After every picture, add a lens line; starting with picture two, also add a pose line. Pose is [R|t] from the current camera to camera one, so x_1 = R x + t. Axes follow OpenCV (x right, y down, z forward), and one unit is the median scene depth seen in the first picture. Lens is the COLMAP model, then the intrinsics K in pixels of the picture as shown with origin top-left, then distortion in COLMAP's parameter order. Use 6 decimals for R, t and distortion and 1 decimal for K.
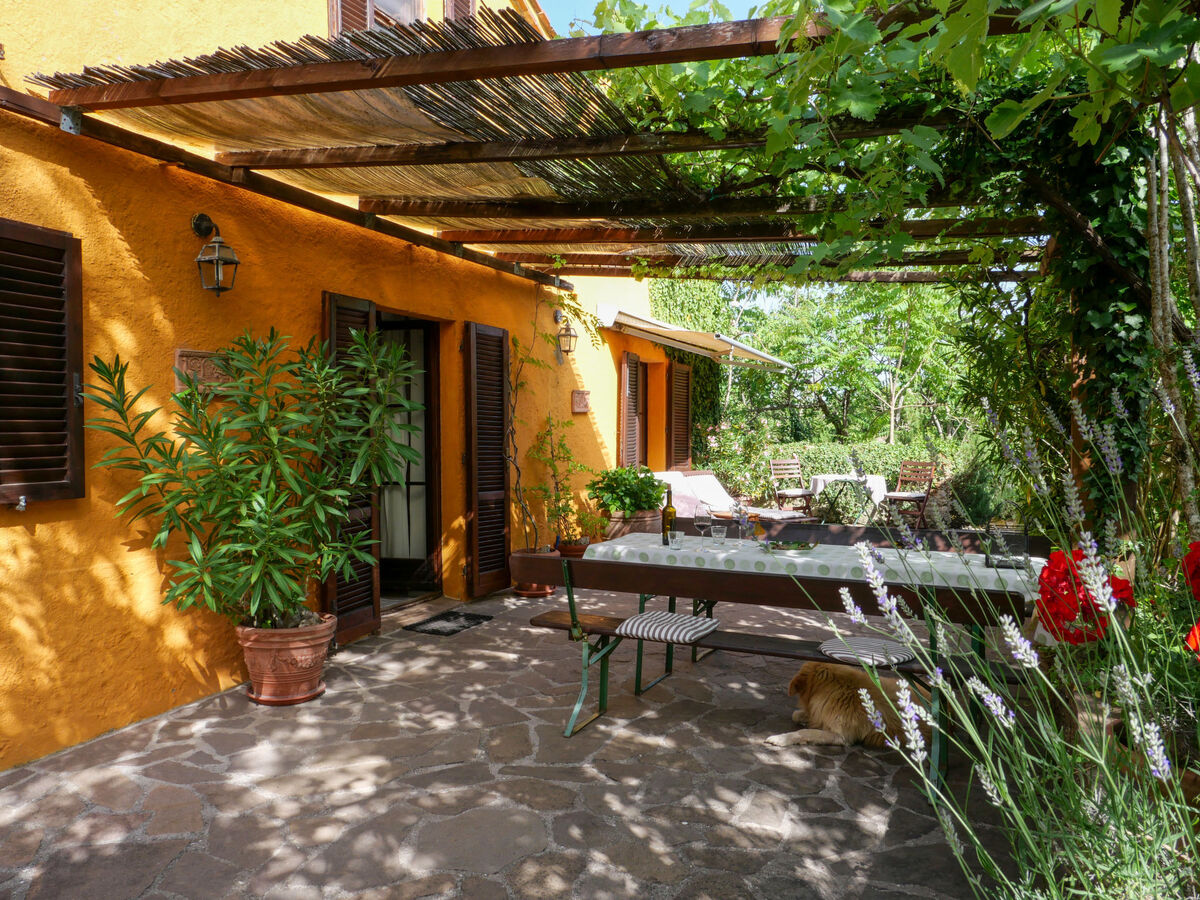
lens RADIAL K [[870.8, 0, 600.0], [0, 870.8, 450.0], [0, 0, 1]] dist [-0.039781, 0.008240]
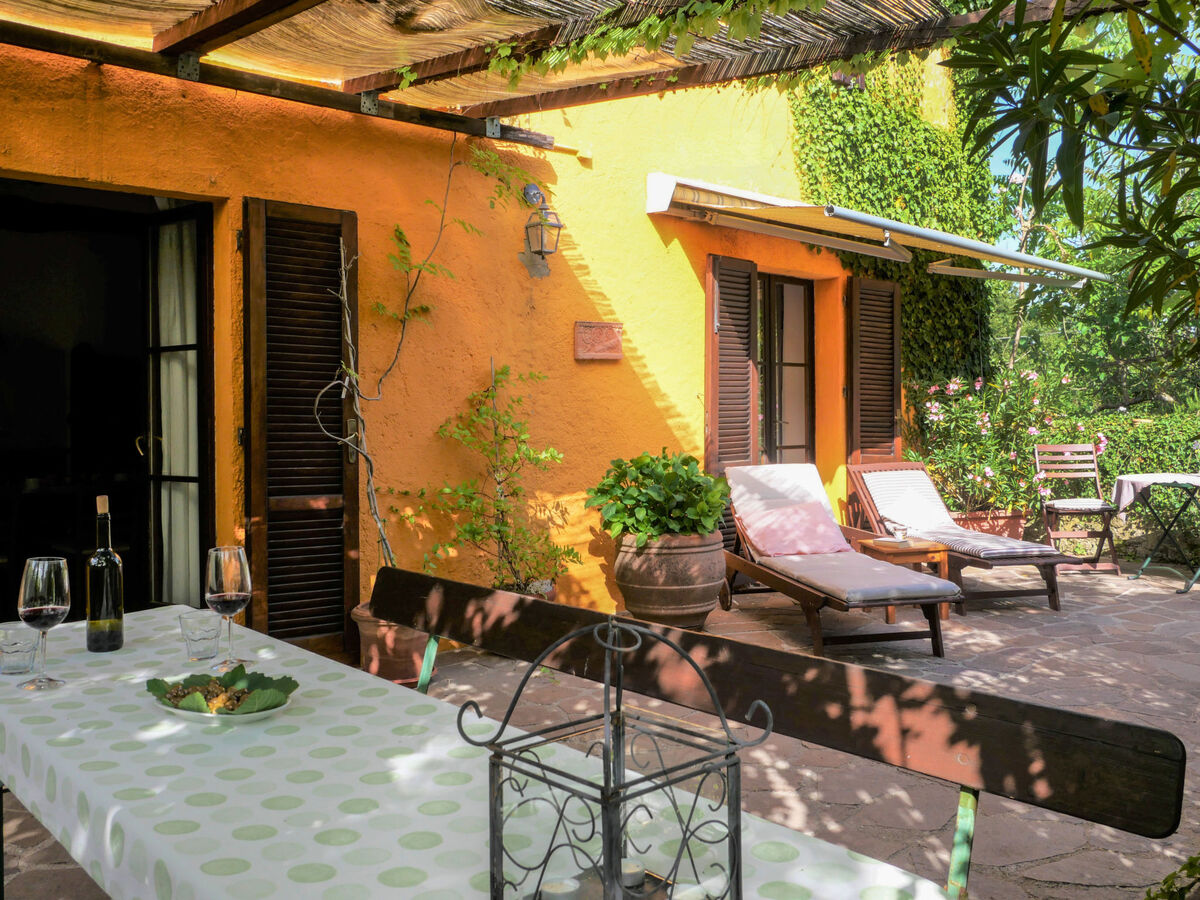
lens RADIAL K [[1087.9, 0, 594.9], [0, 1087.9, 394.0], [0, 0, 1]] dist [-0.032732, 0.008977]
pose [[0.923640, -0.011305, -0.383095, 0.365201], [-0.001907, 0.999417, -0.034091, 0.006259], [0.383257, 0.032218, 0.923079, 0.477154]]
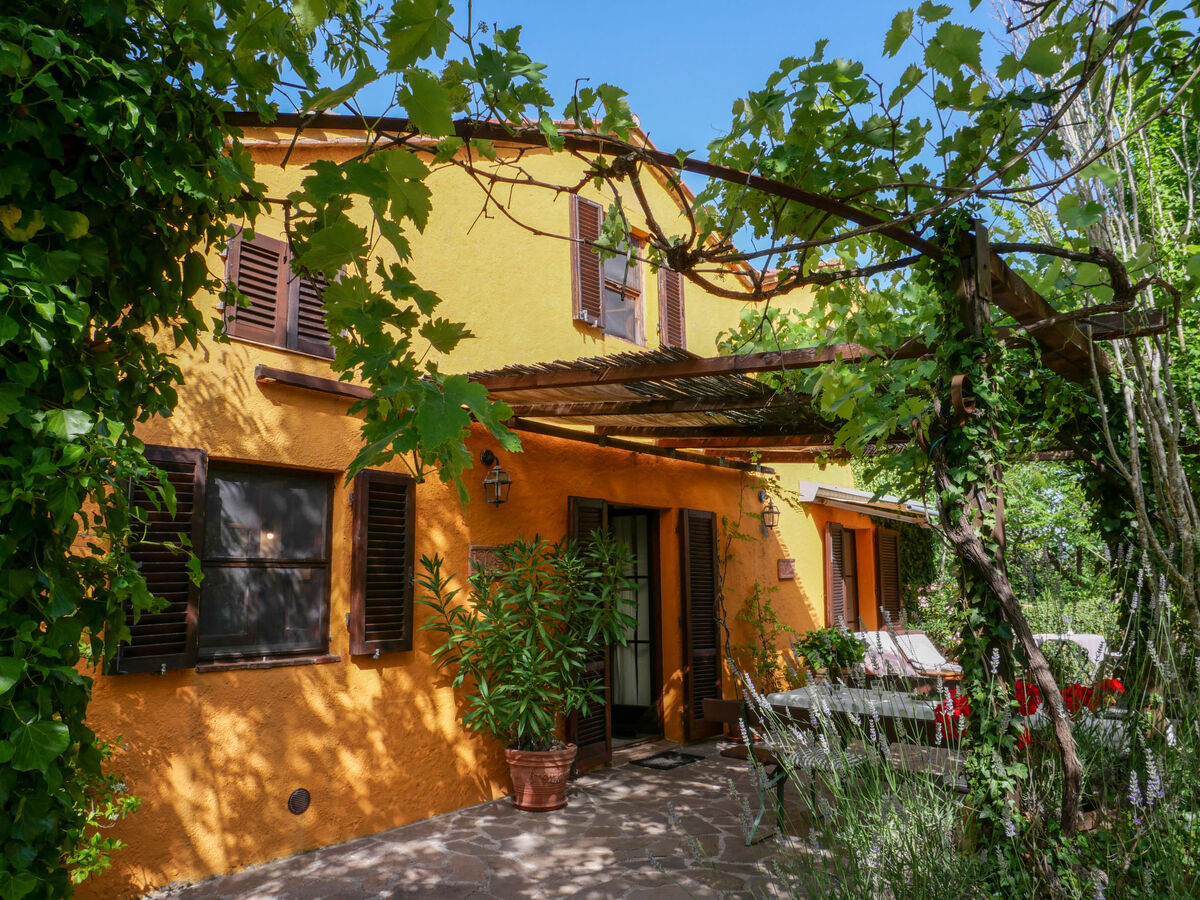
lens RADIAL K [[870.8, 0, 600.0], [0, 870.8, 450.0], [0, 0, 1]] dist [-0.039781, 0.008240]
pose [[0.962224, -0.049065, -0.267801, 0.078963], [0.001337, 0.984467, -0.175564, -0.013716], [0.272255, 0.168574, 0.947344, -0.239458]]
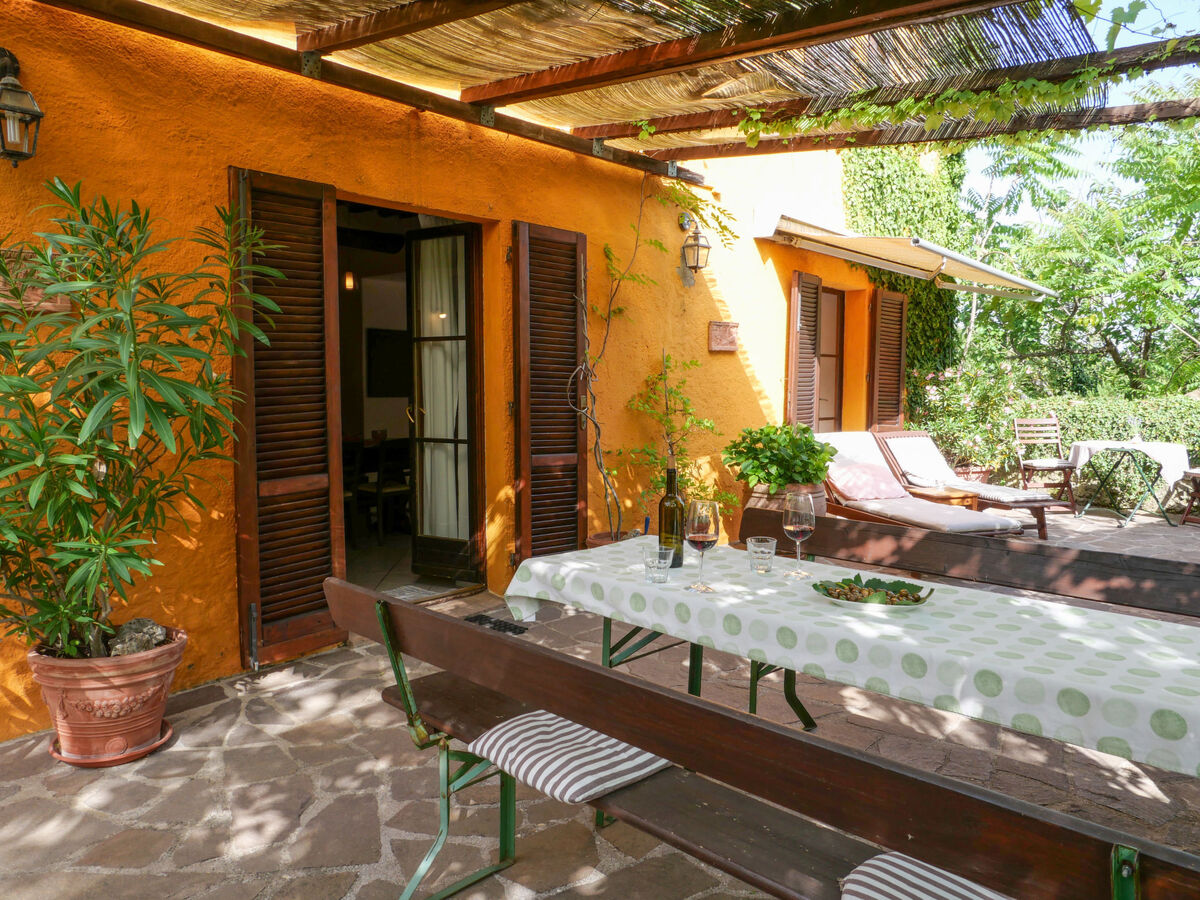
lens RADIAL K [[870.8, 0, 600.0], [0, 870.8, 450.0], [0, 0, 1]] dist [-0.039781, 0.008240]
pose [[0.952566, 0.027662, -0.303073, 0.154985], [-0.011746, 0.998460, 0.054215, 0.004206], [0.304106, -0.048084, 0.951424, 0.352583]]
